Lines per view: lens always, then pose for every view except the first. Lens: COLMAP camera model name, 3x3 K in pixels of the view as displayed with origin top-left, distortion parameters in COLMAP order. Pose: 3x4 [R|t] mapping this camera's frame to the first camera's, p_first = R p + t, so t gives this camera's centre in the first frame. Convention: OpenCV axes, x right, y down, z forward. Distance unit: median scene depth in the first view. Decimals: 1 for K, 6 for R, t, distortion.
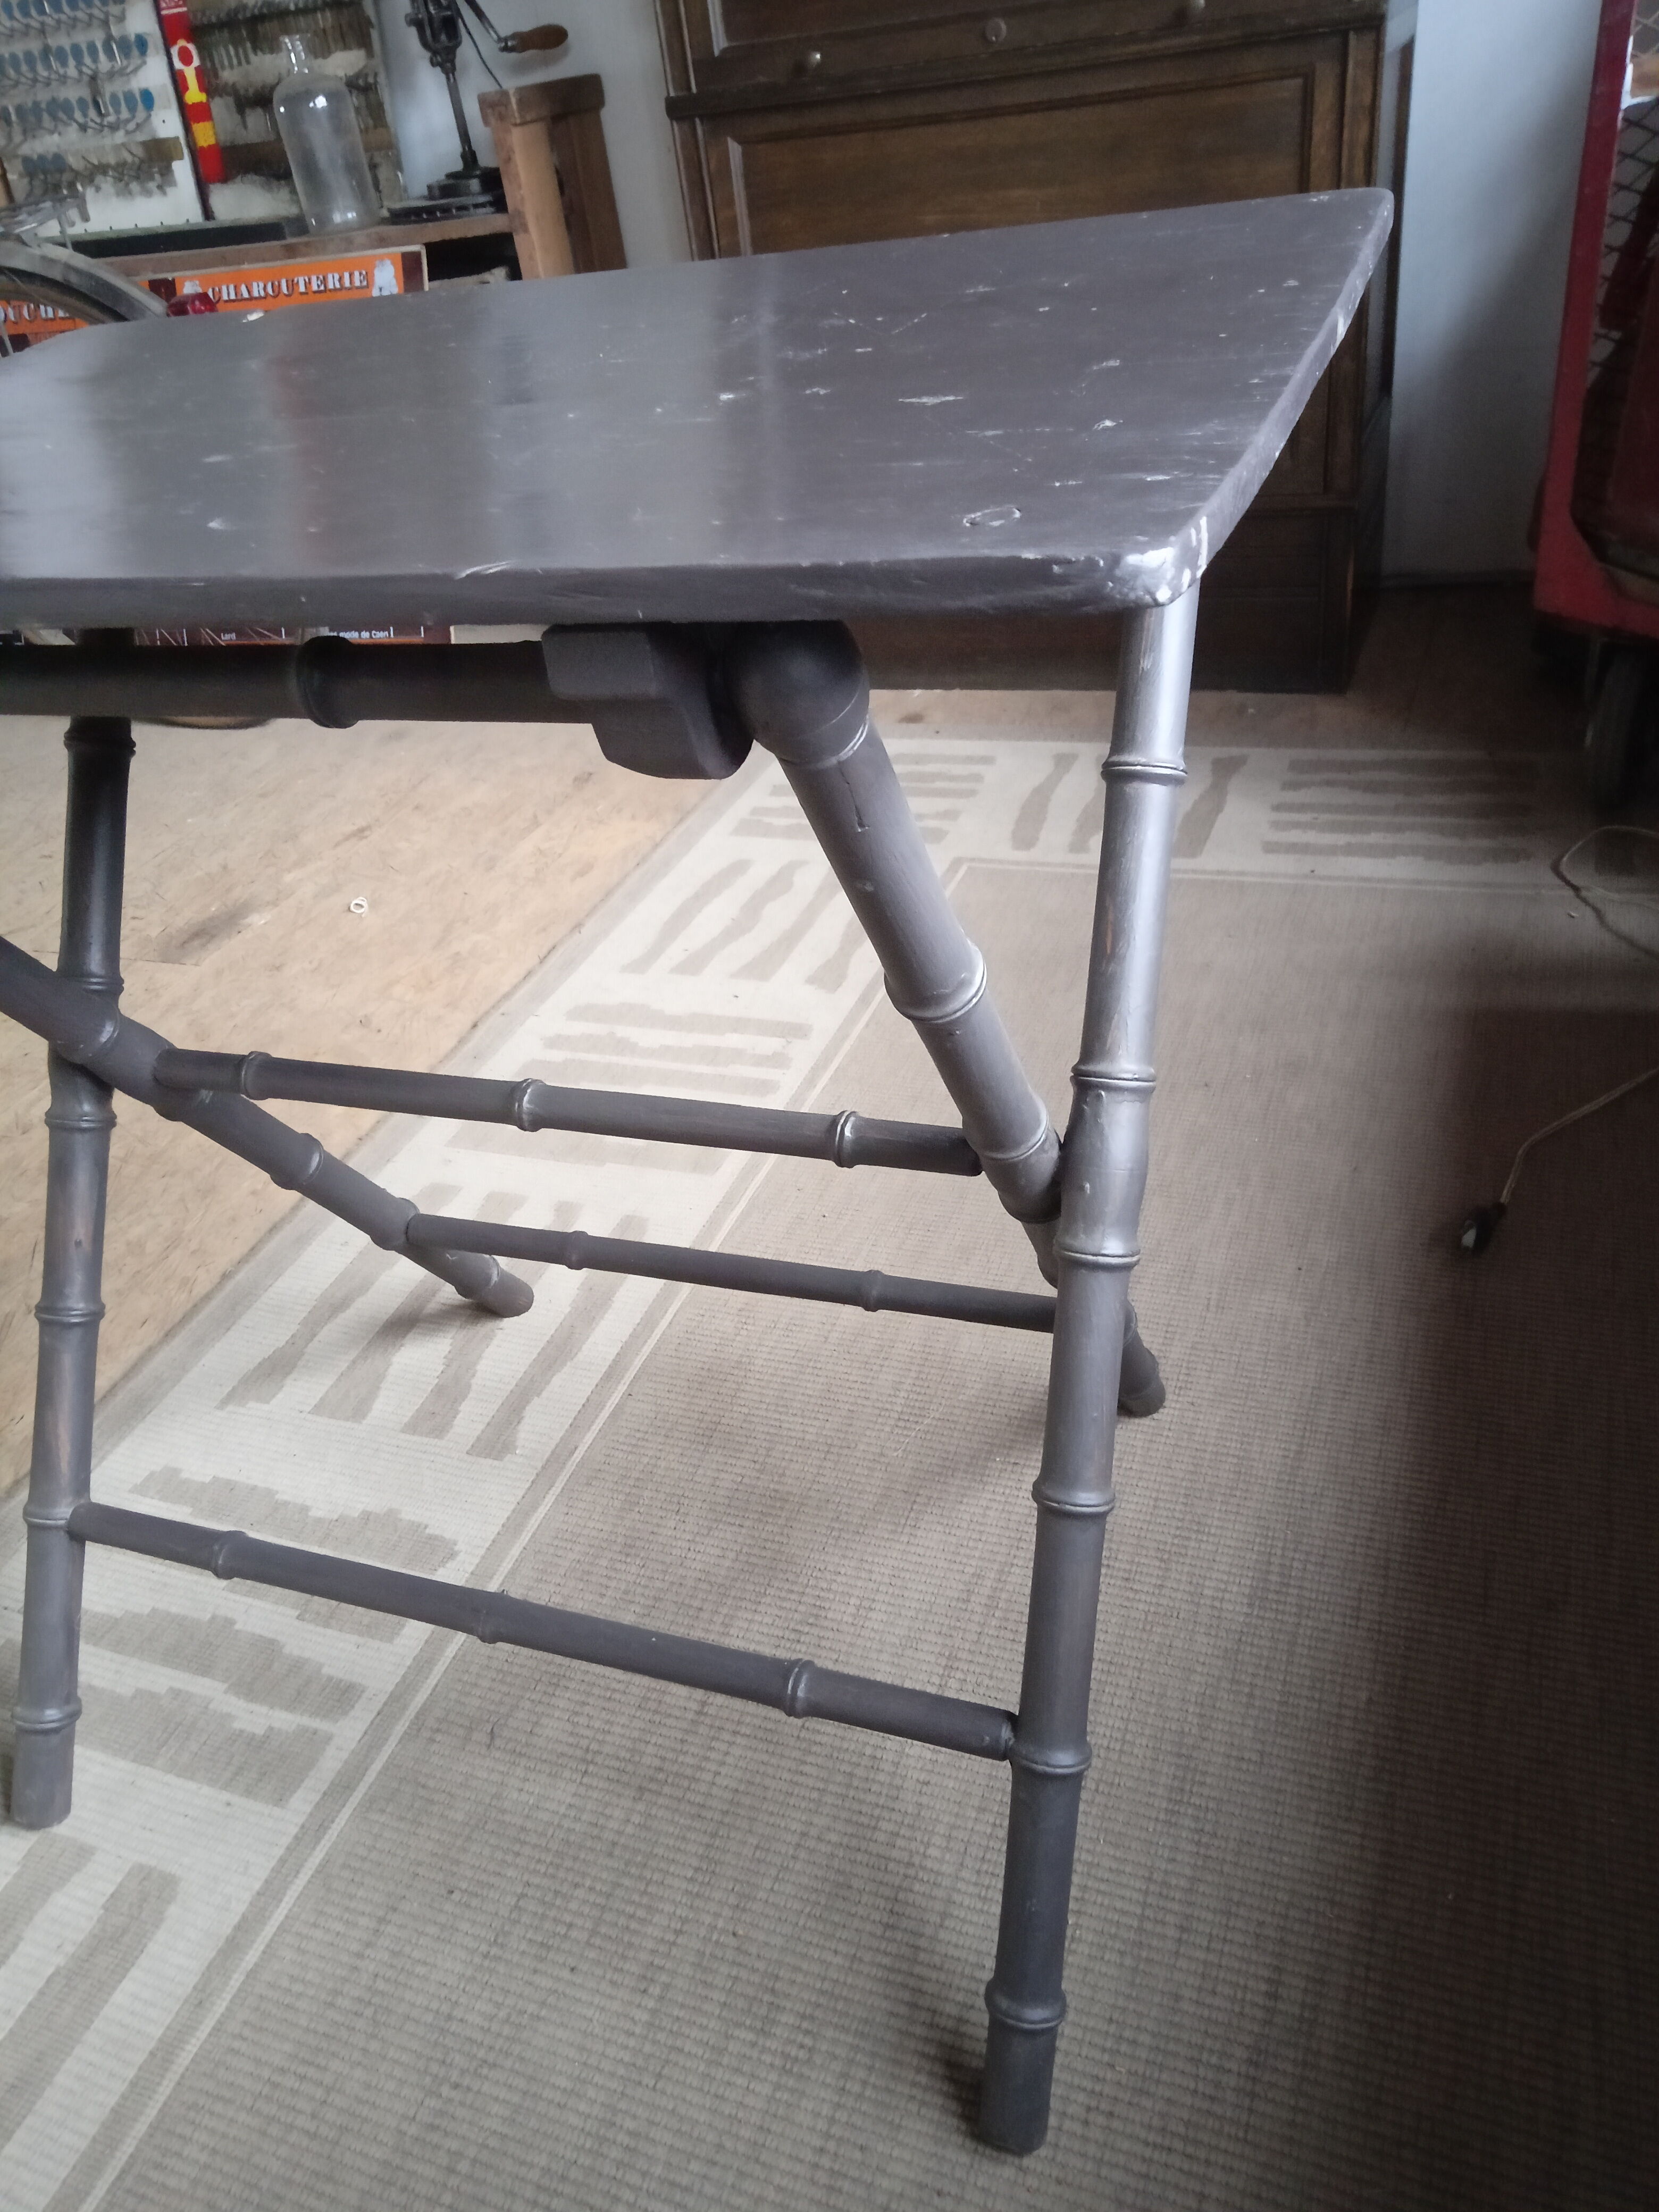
lens RADIAL K [[1659.4, 0, 829.5], [0, 1659.4, 1106.0], [0, 0, 1]] dist [0.013128, -0.003445]
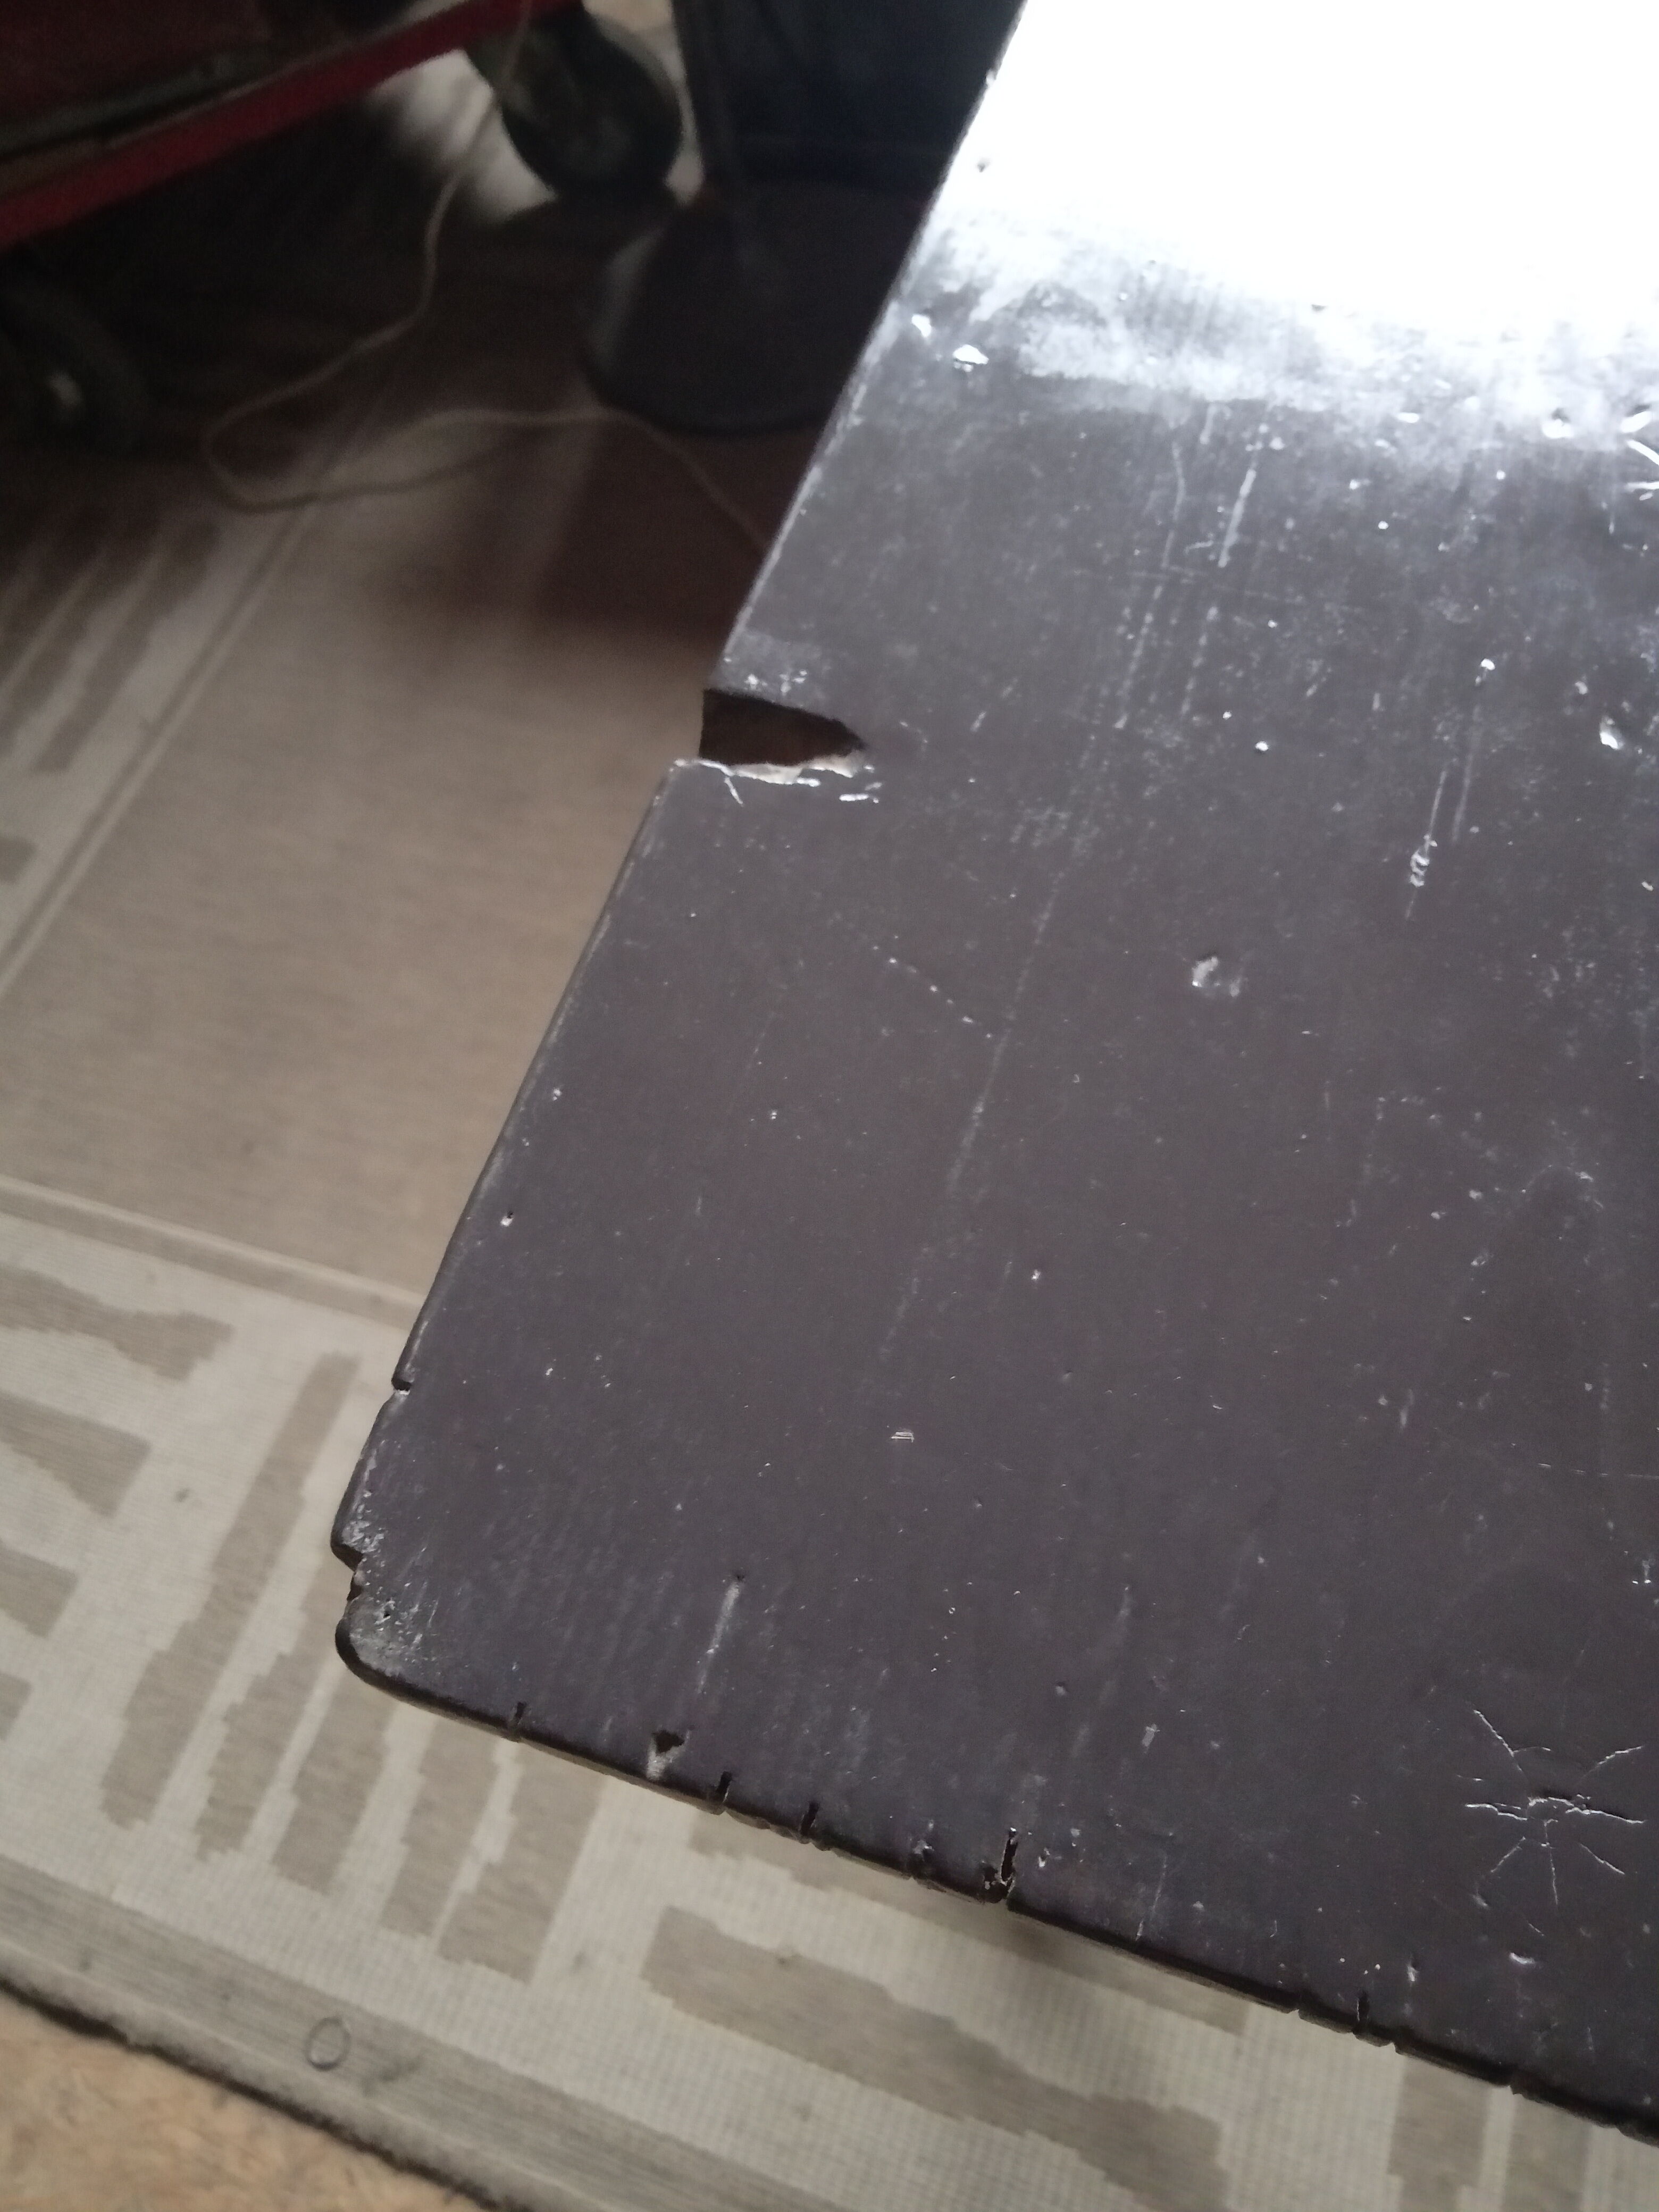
lens RADIAL K [[1650.3, 0, 824.3], [0, 1650.3, 1118.2], [0, 0, 1]] dist [0.012823, 0.002610]
pose [[-0.024486, -0.805774, 0.591717, -0.276980], [0.650260, 0.436733, 0.621632, -0.313561], [-0.759317, 0.399991, 0.513268, 0.455082]]
